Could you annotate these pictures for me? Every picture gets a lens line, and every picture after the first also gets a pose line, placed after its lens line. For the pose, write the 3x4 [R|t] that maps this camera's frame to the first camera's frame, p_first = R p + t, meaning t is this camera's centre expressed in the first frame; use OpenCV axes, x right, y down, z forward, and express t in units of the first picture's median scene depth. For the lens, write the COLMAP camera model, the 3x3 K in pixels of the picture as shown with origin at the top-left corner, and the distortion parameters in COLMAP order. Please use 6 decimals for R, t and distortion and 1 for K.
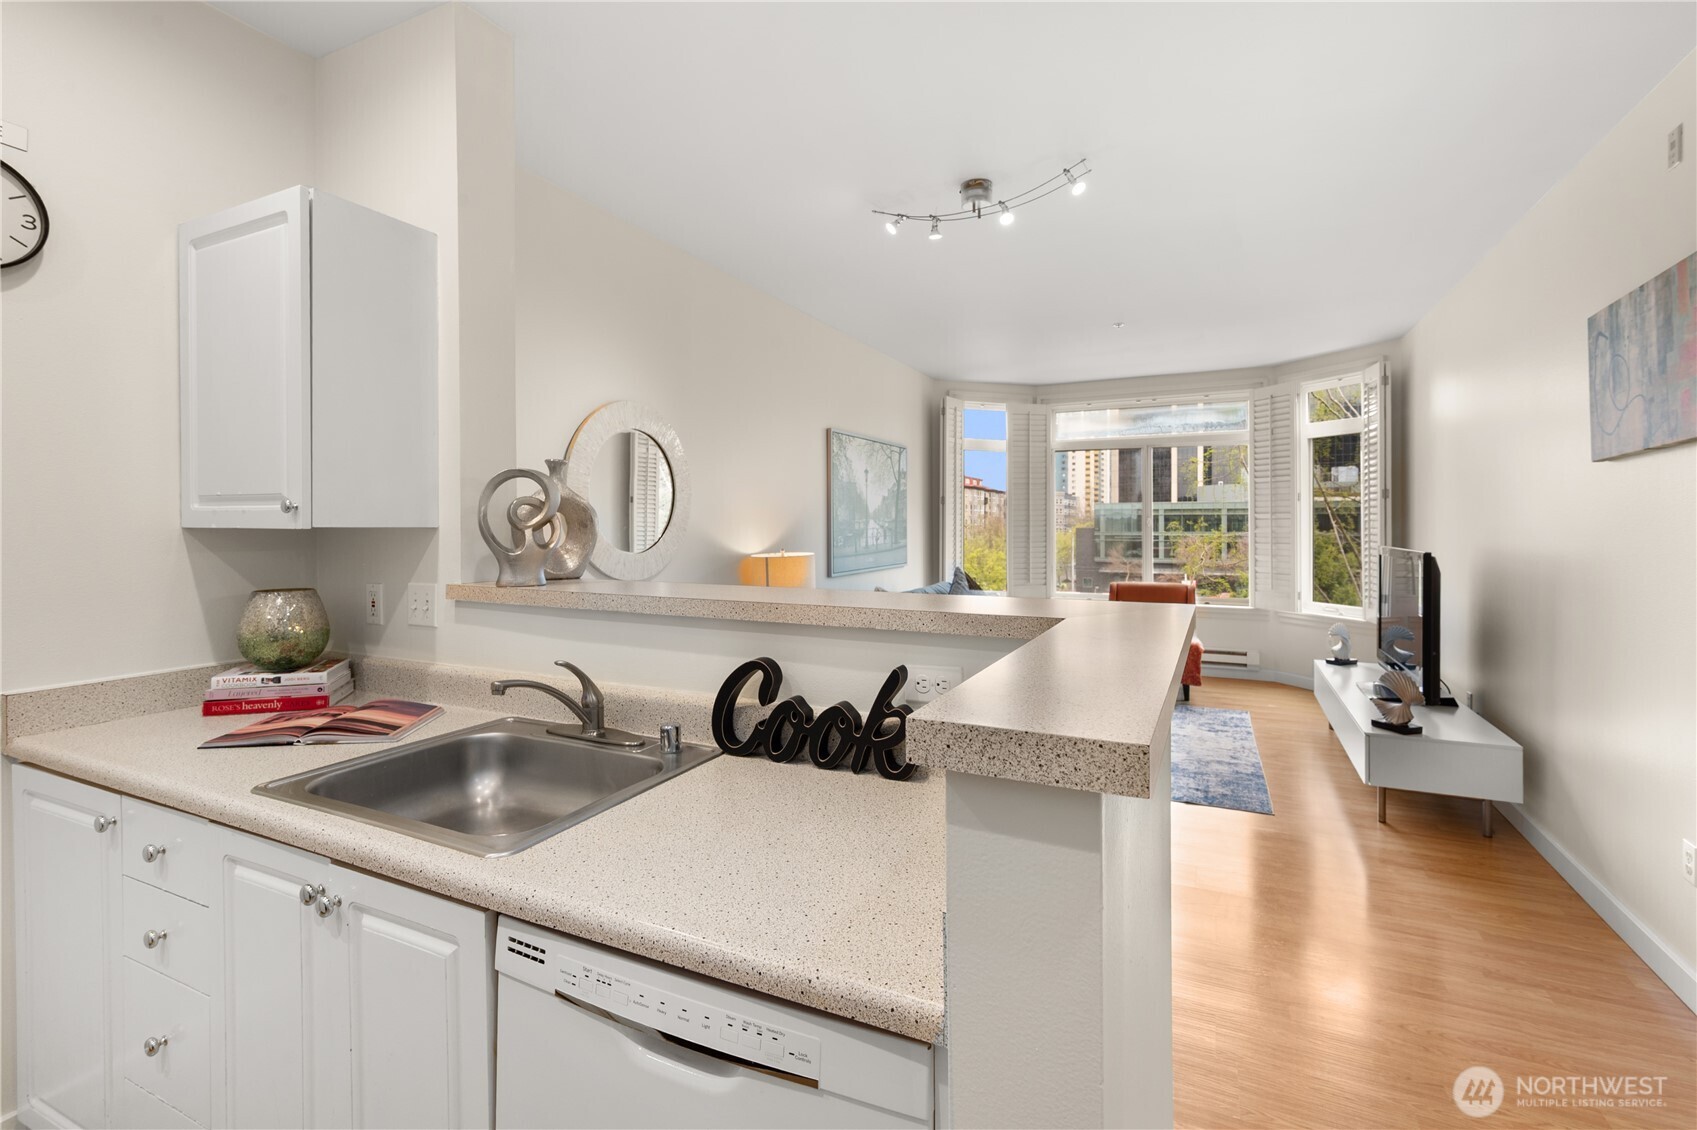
lens RADIAL K [[760.4, 0, 868.6], [0, 760.4, 531.0], [0, 0, 1]] dist [-0.001045, 0.000472]
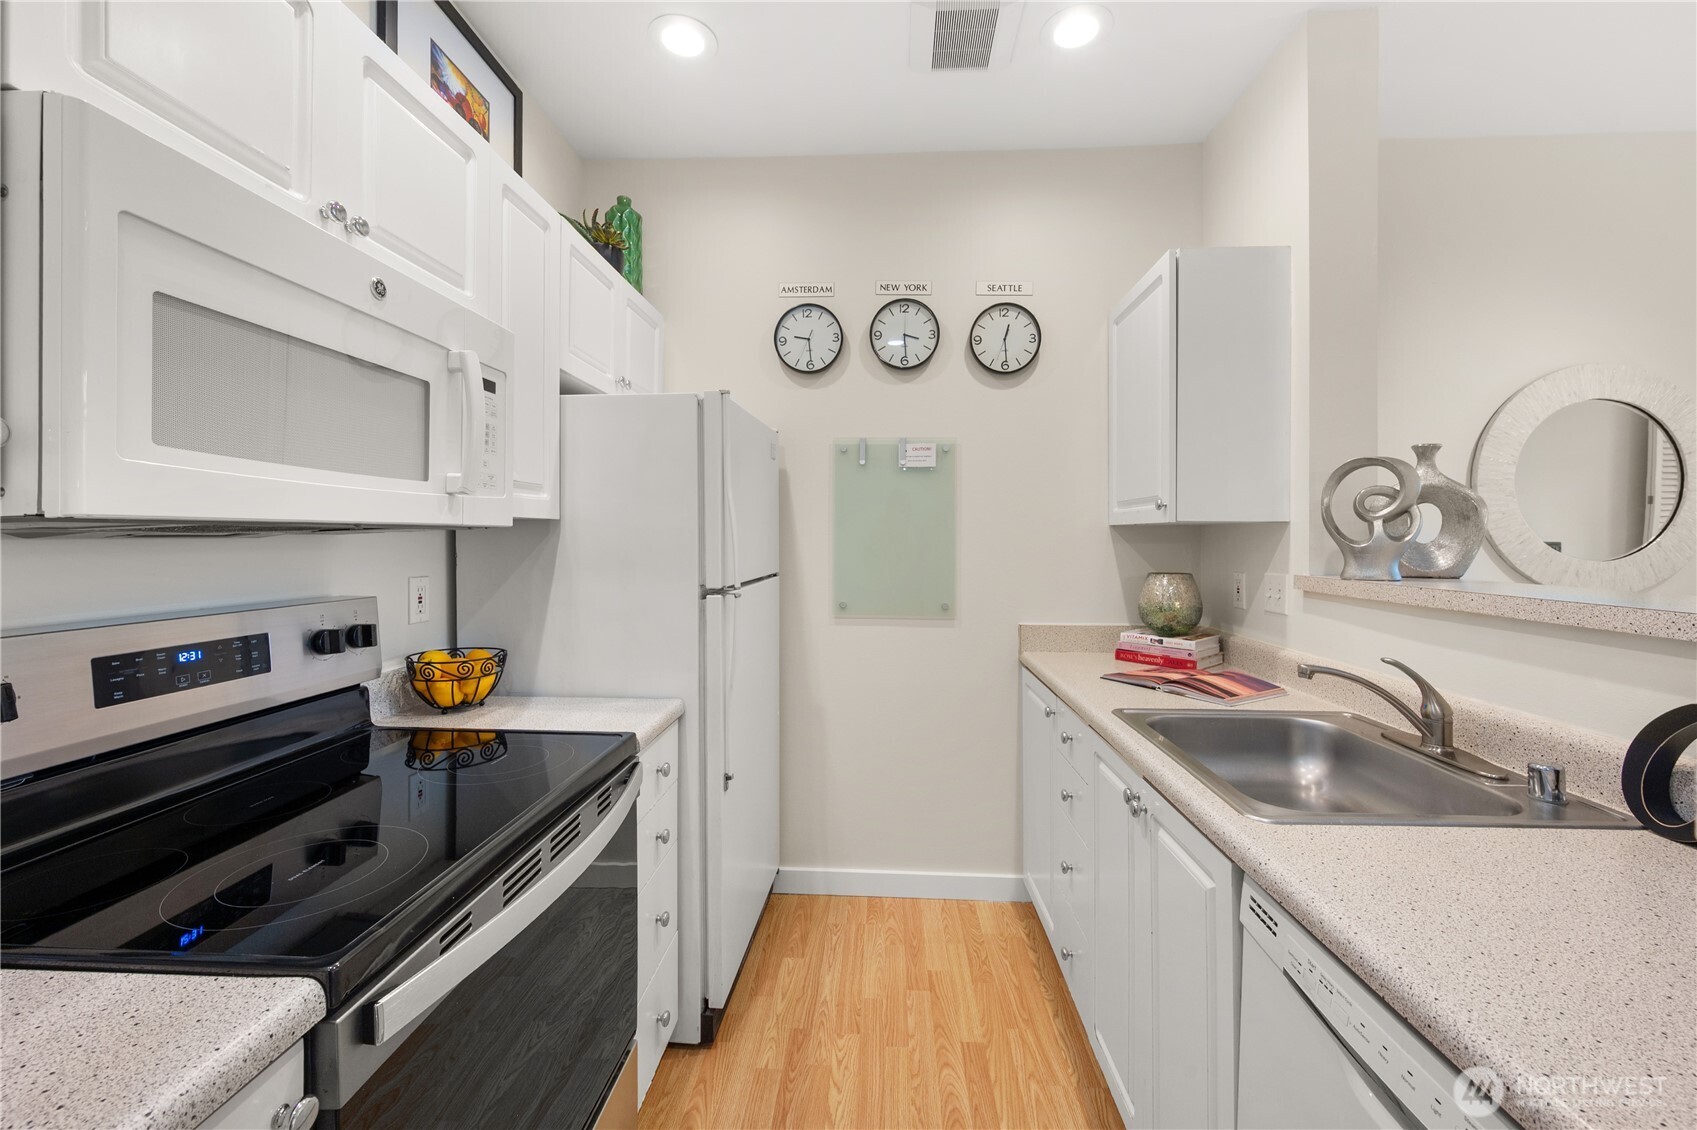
lens RADIAL K [[686.0, 0, 861.9], [0, 686.0, 549.1], [0, 0, 1]] dist [0.000508, -0.000467]
pose [[0.370622, 0.007509, -0.928754, 0.117989], [-0.007799, 0.999957, 0.004973, 0.037616], [0.928751, 0.005400, 0.370664, 0.097254]]
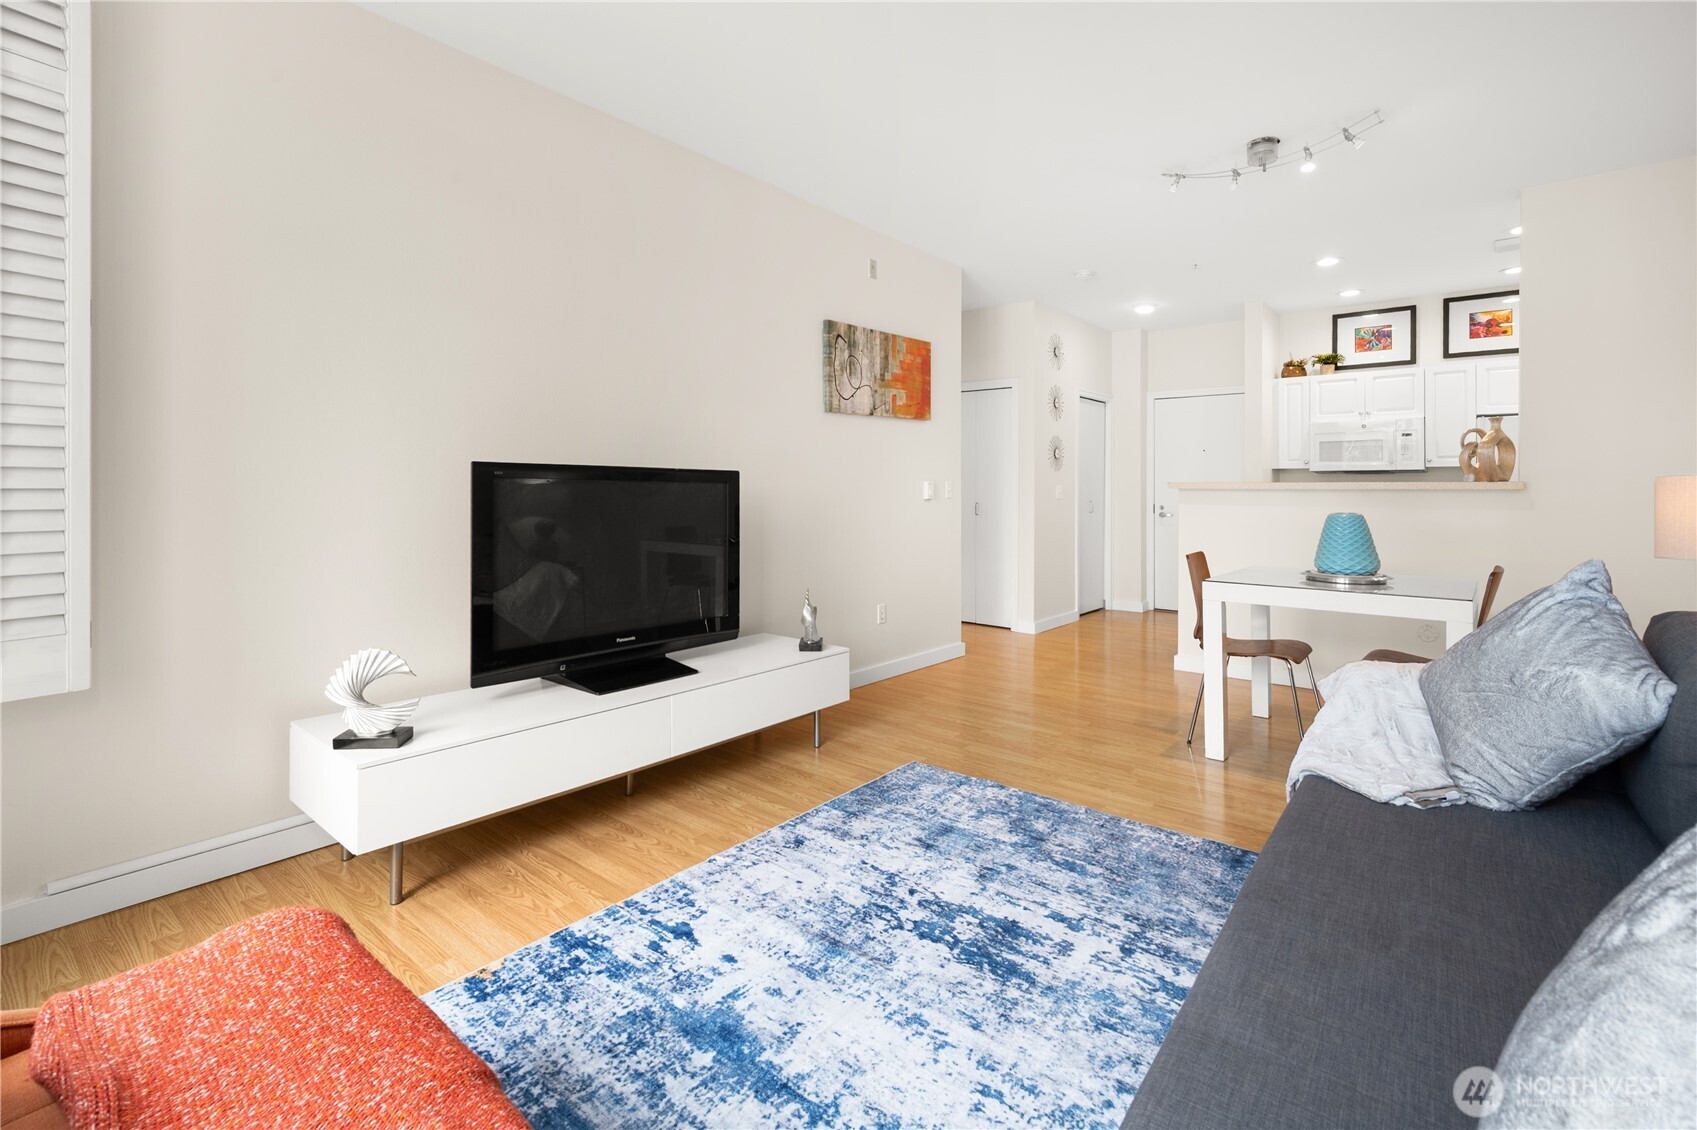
lens RADIAL K [[760.4, 0, 869.3], [0, 760.4, 487.0], [0, 0, 1]] dist [-0.001045, 0.000472]
pose [[-0.970971, -0.002141, 0.239186, 0.880701], [-0.001022, 0.999988, 0.004803, 0.102508], [-0.239193, 0.004420, -0.970962, 4.489915]]
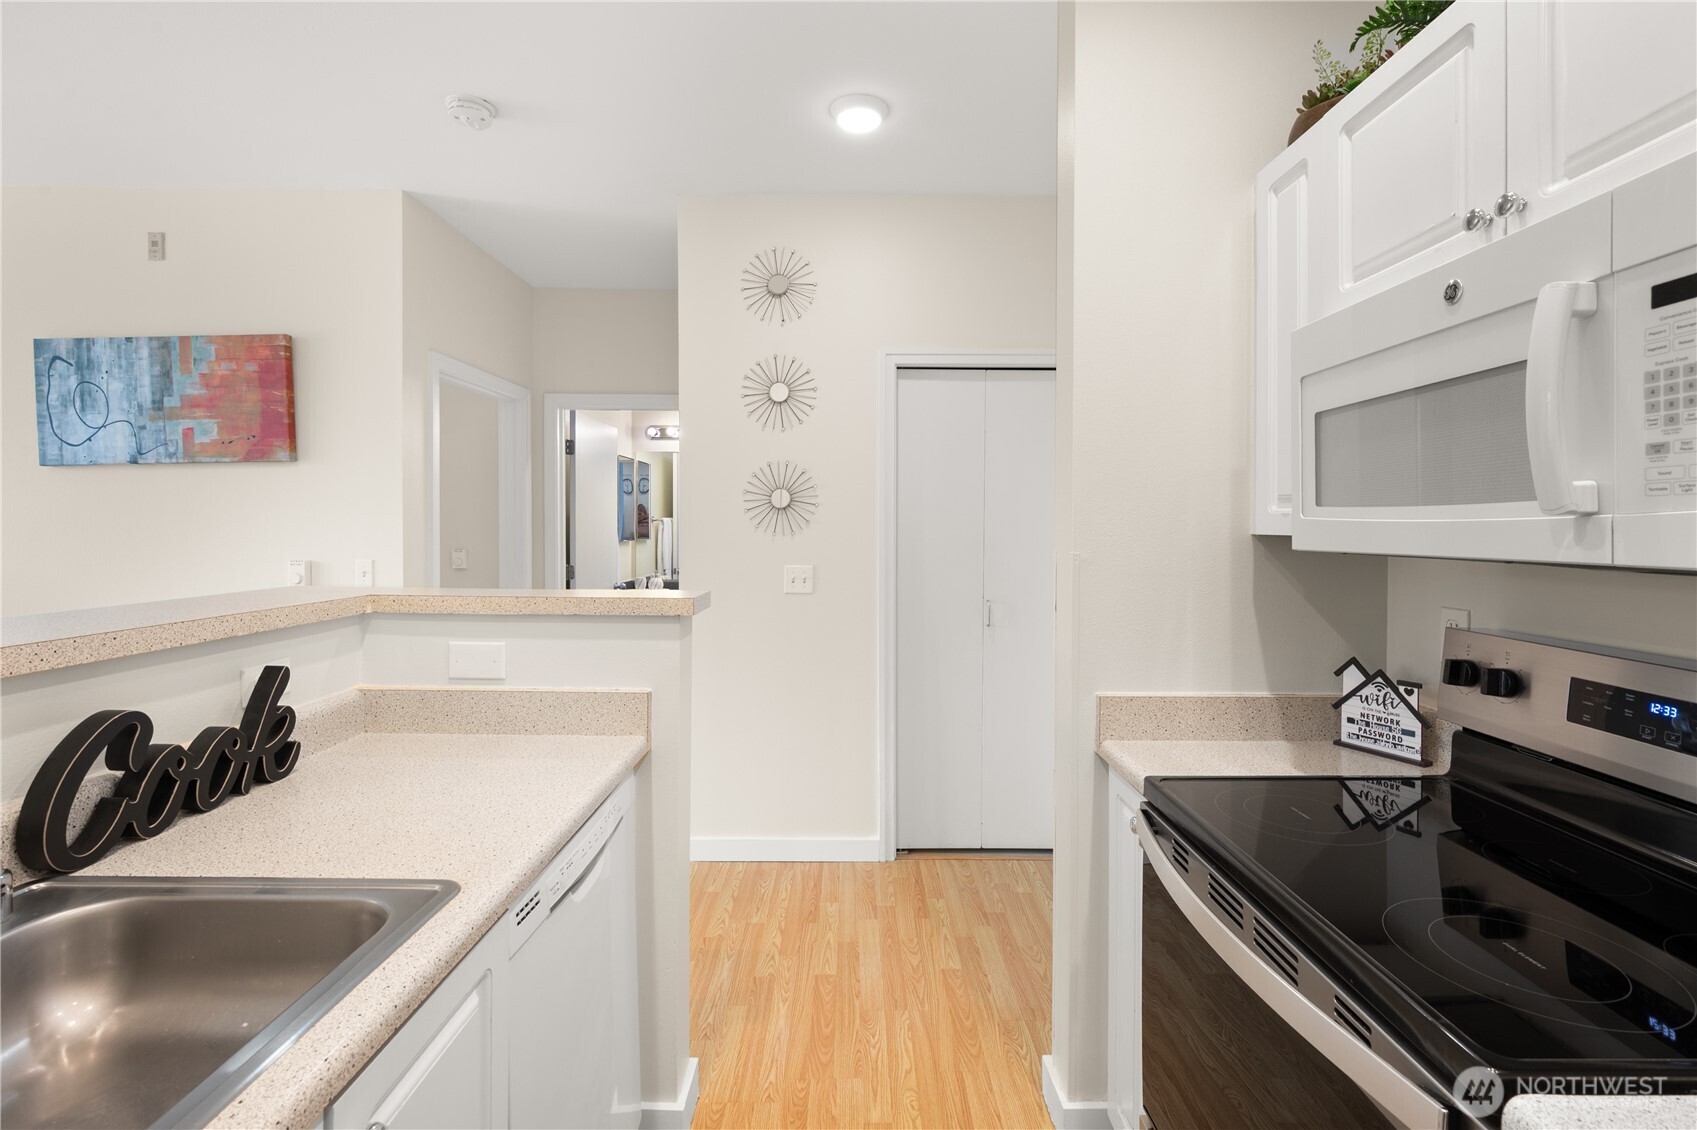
lens RADIAL K [[714.1, 0, 858.0], [0, 714.1, 532.2], [0, 0, 1]] dist [0.000241, -0.000111]
pose [[-0.424537, -0.012815, 0.905320, -0.983704], [0.000358, 0.999897, 0.014321, -0.009329], [-0.905411, 0.006404, -0.424489, 0.608798]]
